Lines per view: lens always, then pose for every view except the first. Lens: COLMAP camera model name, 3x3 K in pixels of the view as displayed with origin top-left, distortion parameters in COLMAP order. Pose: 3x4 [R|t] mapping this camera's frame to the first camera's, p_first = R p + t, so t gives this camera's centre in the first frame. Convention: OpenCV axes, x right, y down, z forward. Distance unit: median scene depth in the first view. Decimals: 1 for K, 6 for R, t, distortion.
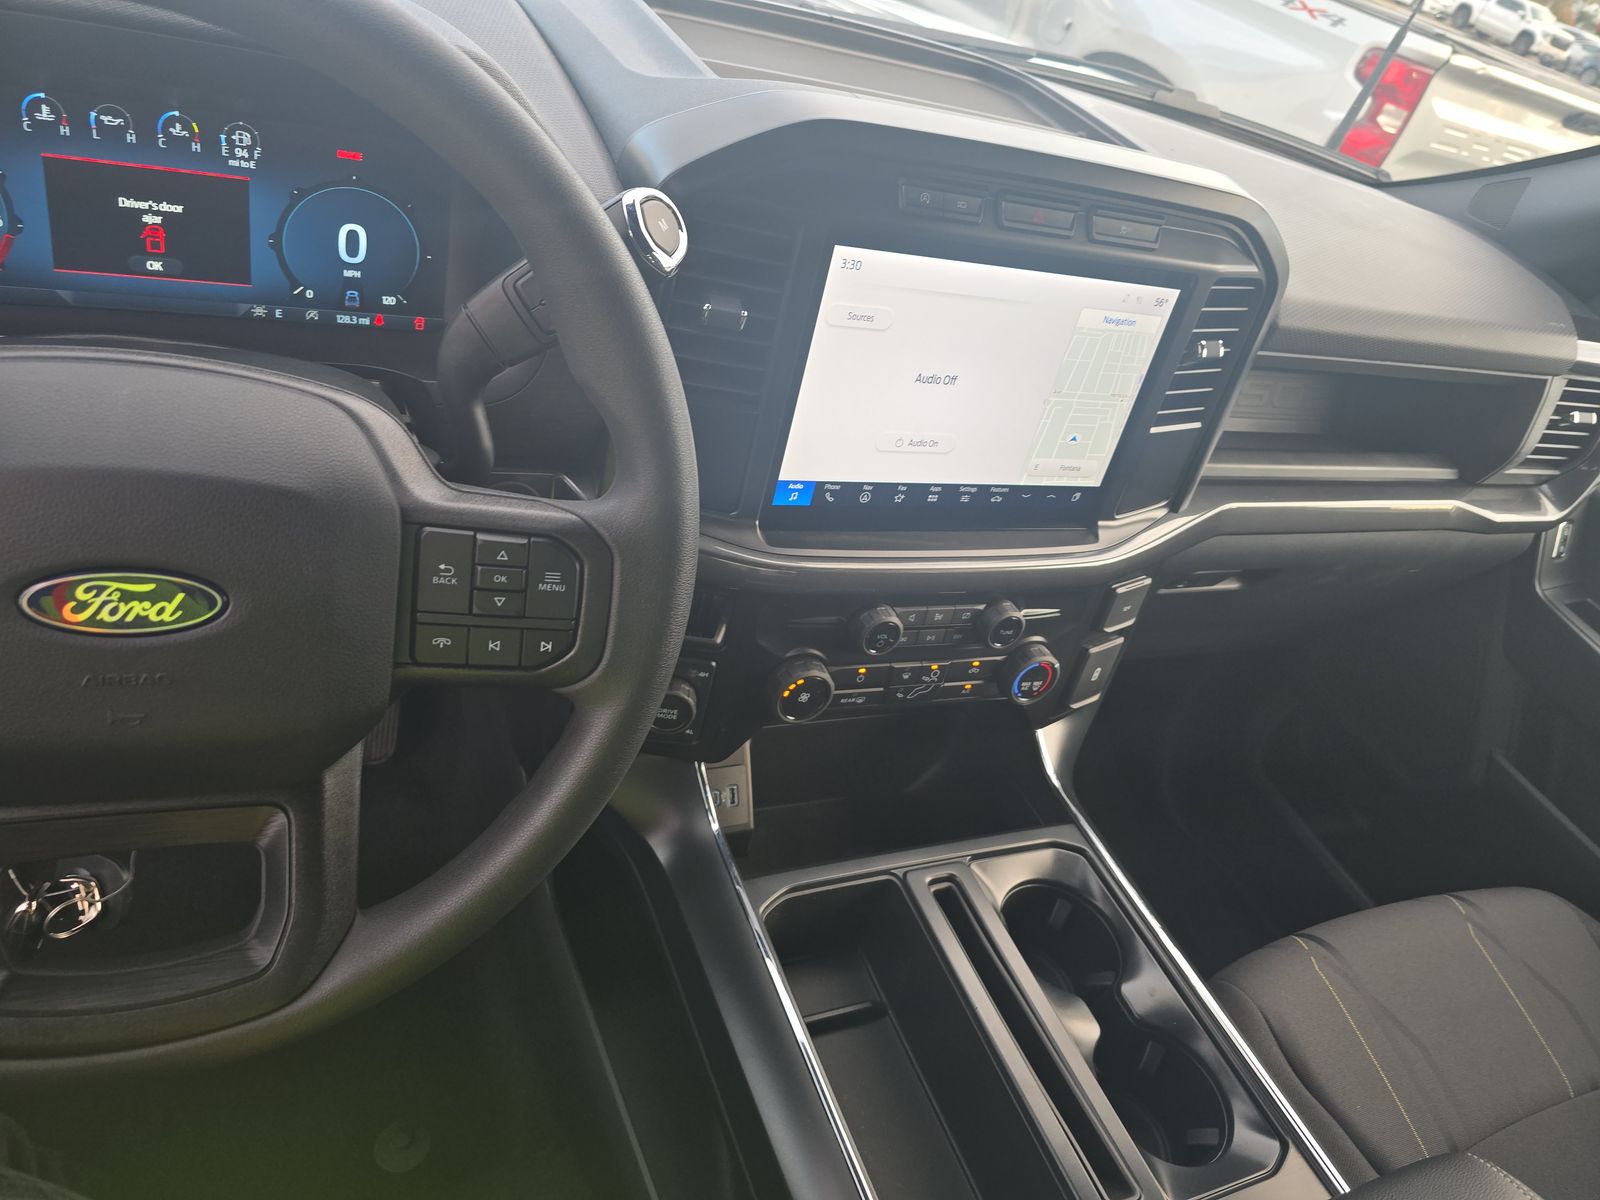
lens RADIAL K [[1076.9, 0, 787.3], [0, 1076.9, 603.0], [0, 0, 1]] dist [0.061918, -0.061077]
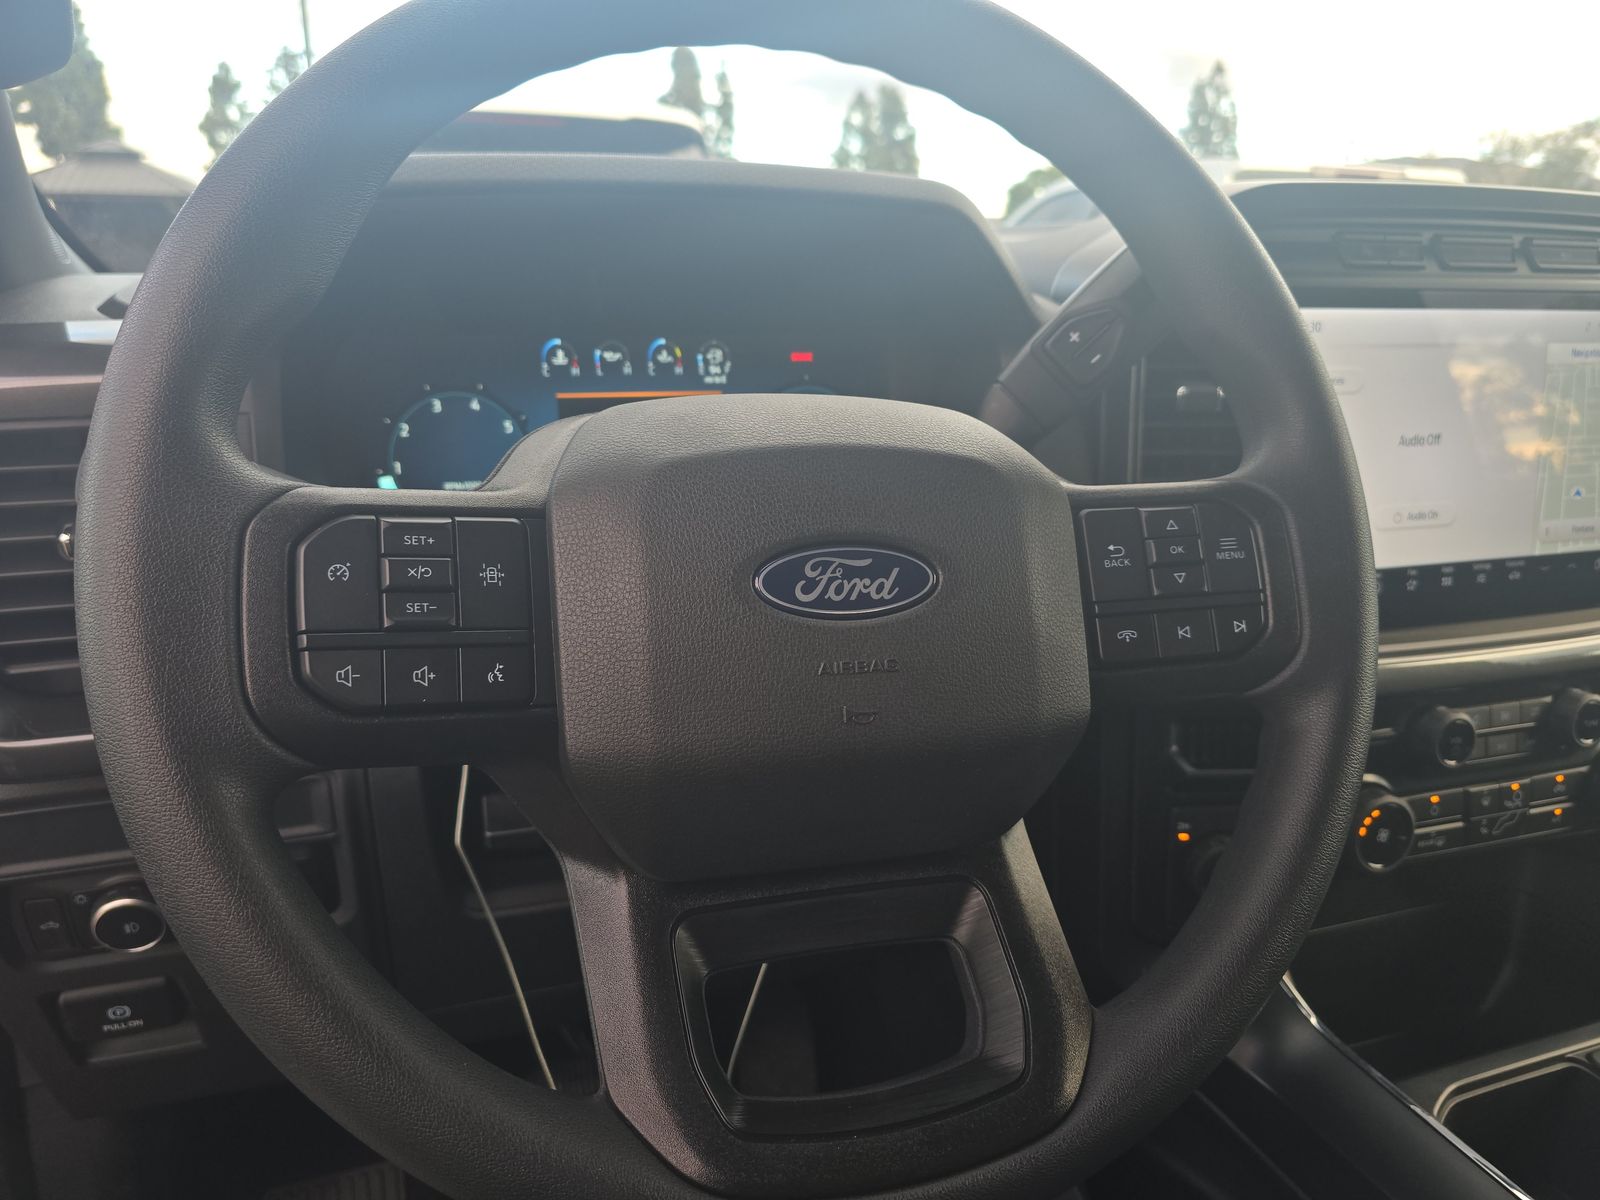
lens RADIAL K [[1118.4, 0, 800.0], [0, 1118.4, 600.0], [0, 0, 1]] dist [0.000814, -0.002601]
pose [[0.964455, -0.233699, -0.123336, -0.336499], [0.169733, 0.905603, -0.388682, 0.229943], [0.202528, 0.353932, 0.913080, 0.099794]]
